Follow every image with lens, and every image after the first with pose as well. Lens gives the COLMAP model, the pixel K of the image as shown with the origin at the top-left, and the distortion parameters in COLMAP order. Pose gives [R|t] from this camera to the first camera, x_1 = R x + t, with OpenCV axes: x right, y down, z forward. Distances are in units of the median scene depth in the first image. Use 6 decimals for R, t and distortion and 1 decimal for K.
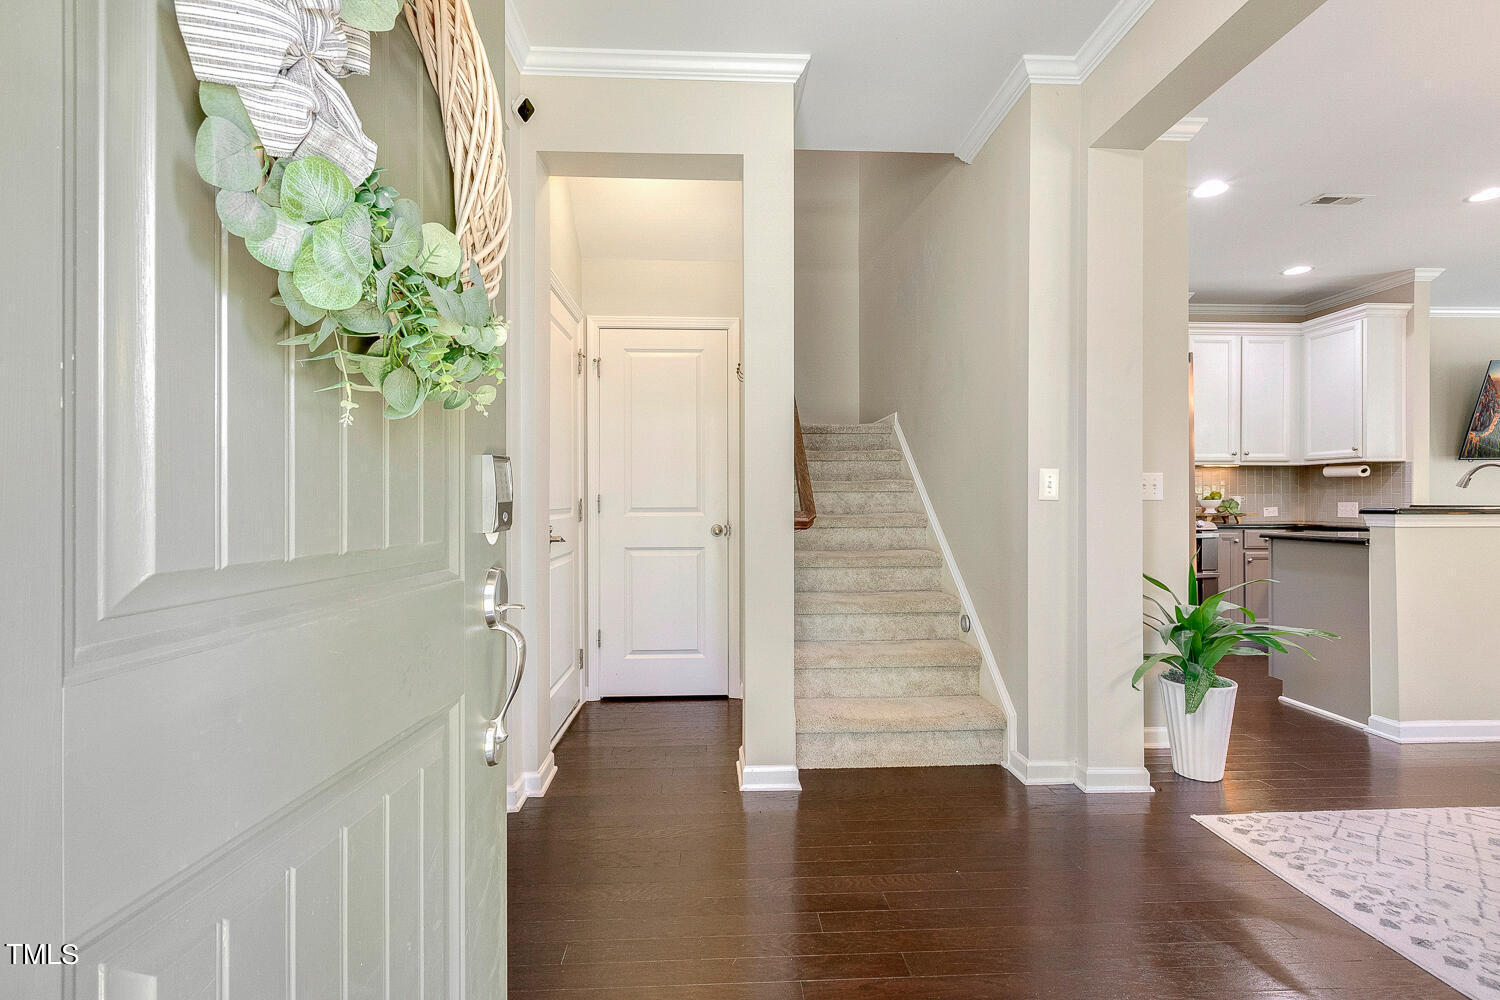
lens RADIAL K [[676.7, 0, 750.0], [0, 676.7, 500.0], [0, 0, 1]] dist [0.002272, 0.000638]
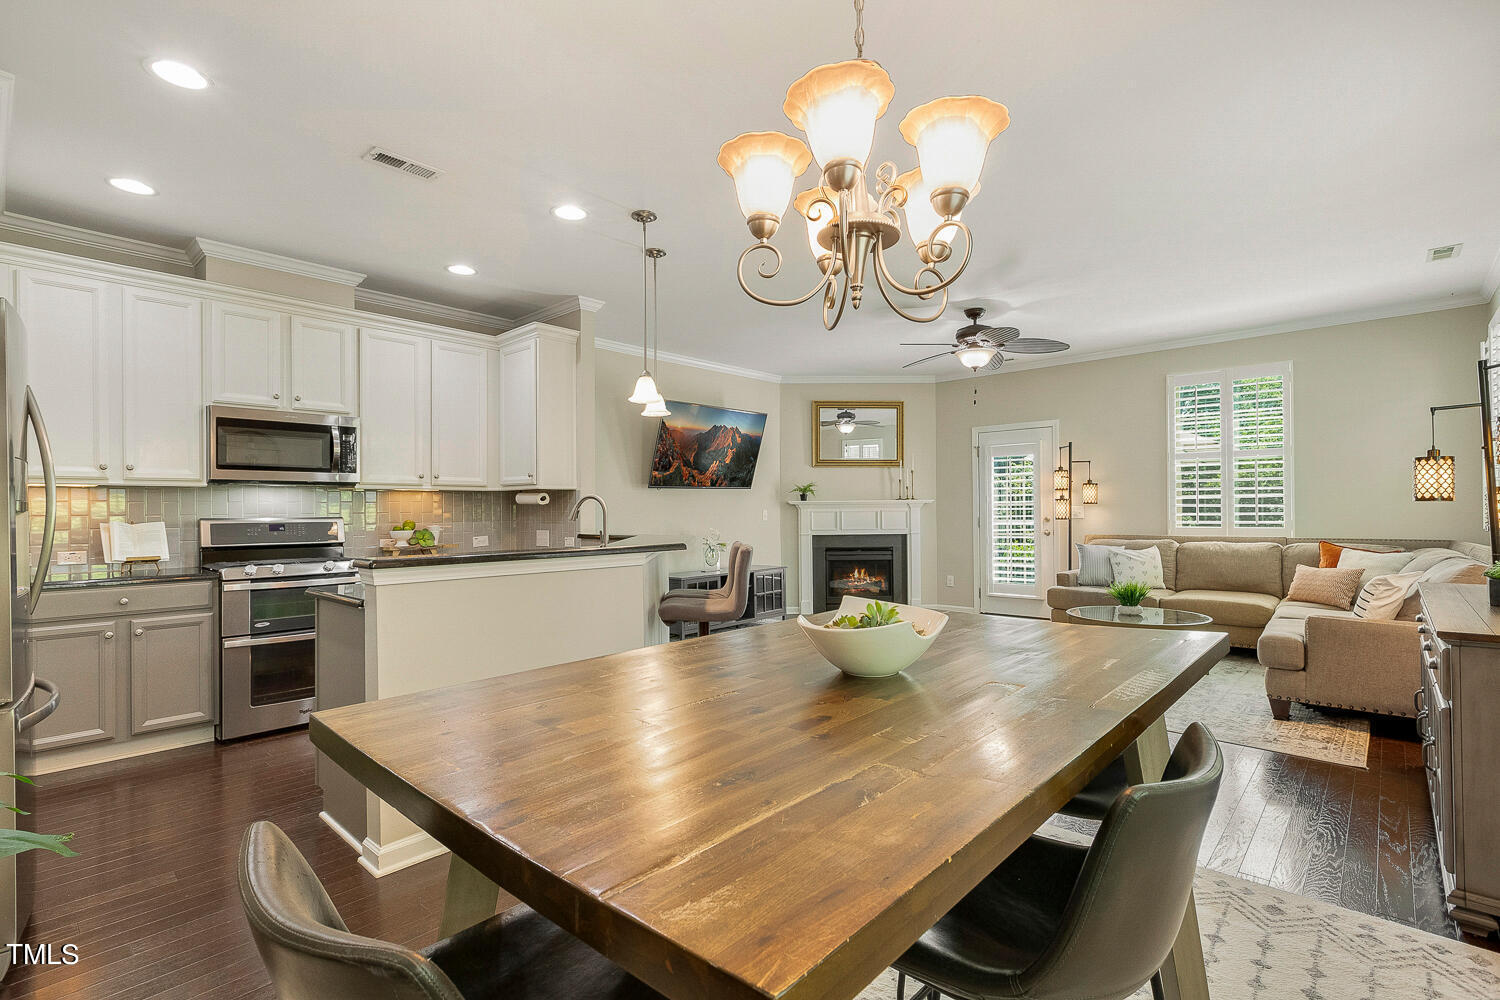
lens RADIAL K [[694.8, 0, 750.0], [0, 694.8, 500.0], [0, 0, 1]] dist [0.002175, 0.000490]
pose [[0.711728, 0.006469, 0.702425, 0.415022], [0.006485, 0.999854, -0.015779, -0.023068], [-0.702425, 0.015785, 0.711583, 0.098493]]
